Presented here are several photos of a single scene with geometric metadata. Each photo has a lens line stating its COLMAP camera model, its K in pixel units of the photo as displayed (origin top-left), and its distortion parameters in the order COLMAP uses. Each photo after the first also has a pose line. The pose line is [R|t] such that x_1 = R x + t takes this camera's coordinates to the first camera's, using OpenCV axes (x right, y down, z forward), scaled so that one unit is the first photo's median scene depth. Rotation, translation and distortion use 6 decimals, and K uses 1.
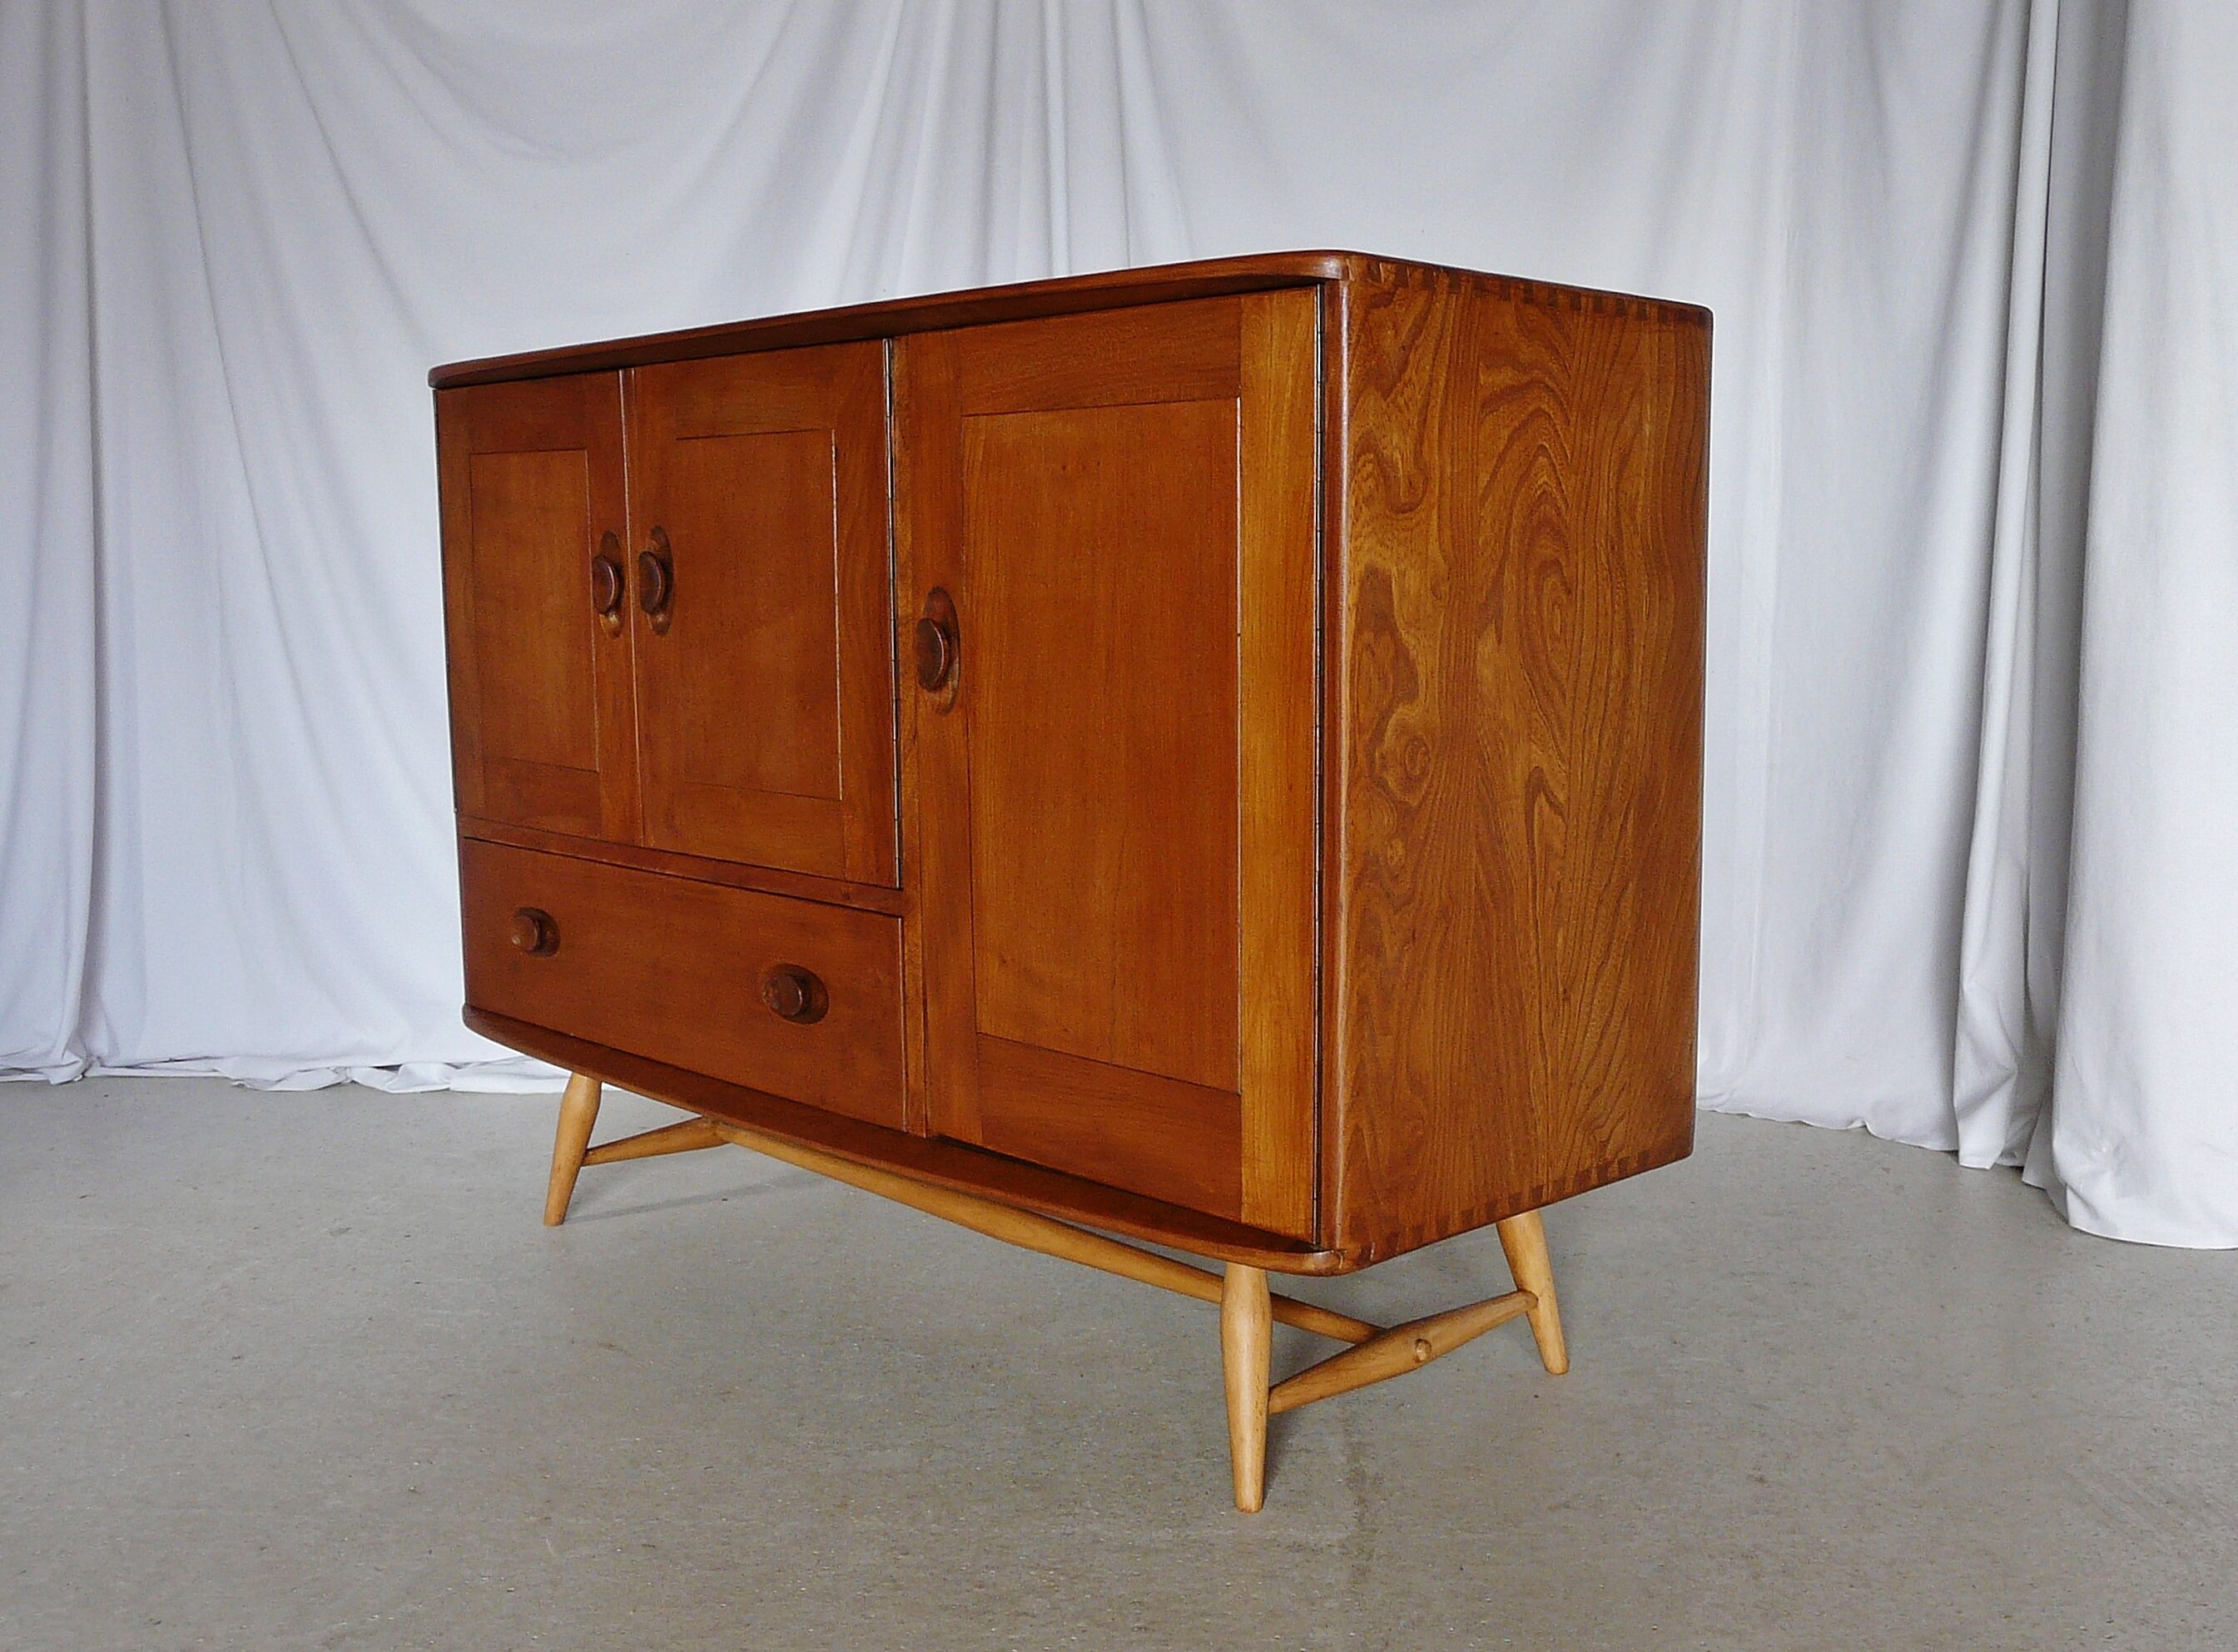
lens RADIAL K [[2333.5, 0, 1119.0], [0, 2333.5, 826.0], [0, 0, 1]] dist [-0.011292, -0.004920]
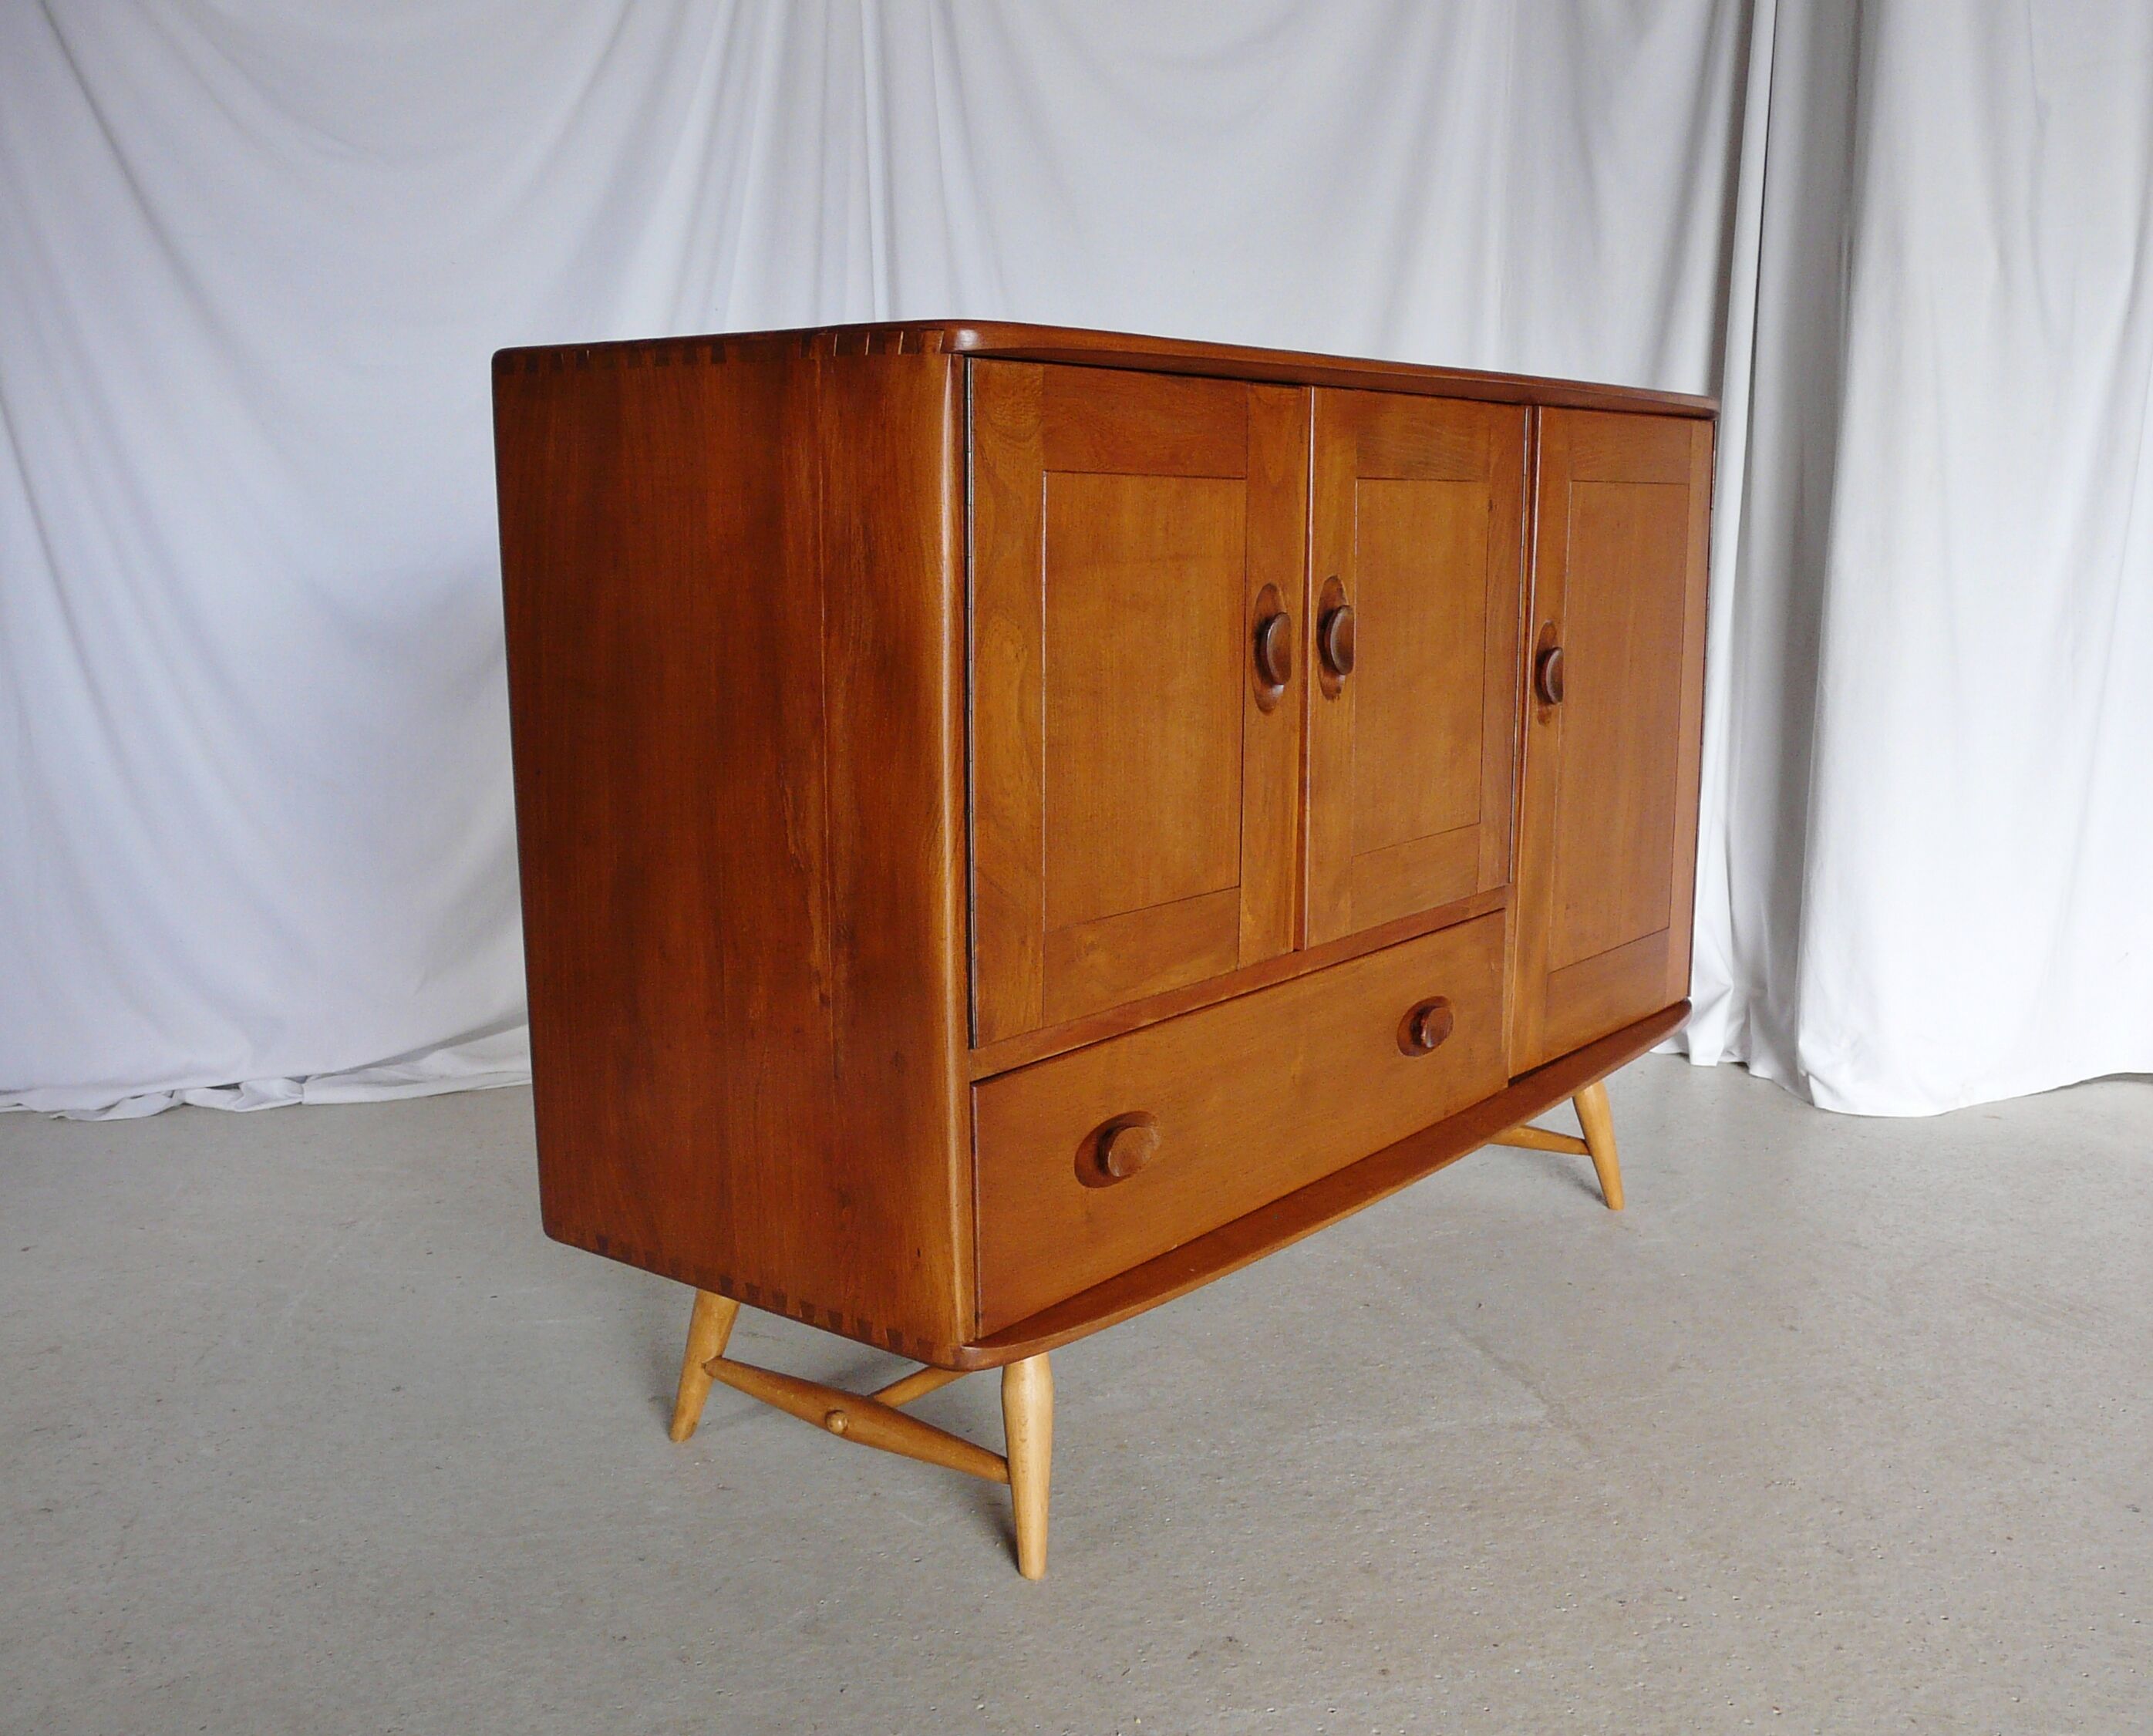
lens RADIAL K [[1923.8, 0, 1076.5], [0, 1923.8, 868.0], [0, 0, 1]] dist [0.006976, 0.001711]
pose [[-0.129439, -0.153095, 0.979698, -0.901802], [0.140501, 0.975209, 0.170957, -0.157060], [-0.981583, 0.159777, -0.104720, 1.176210]]
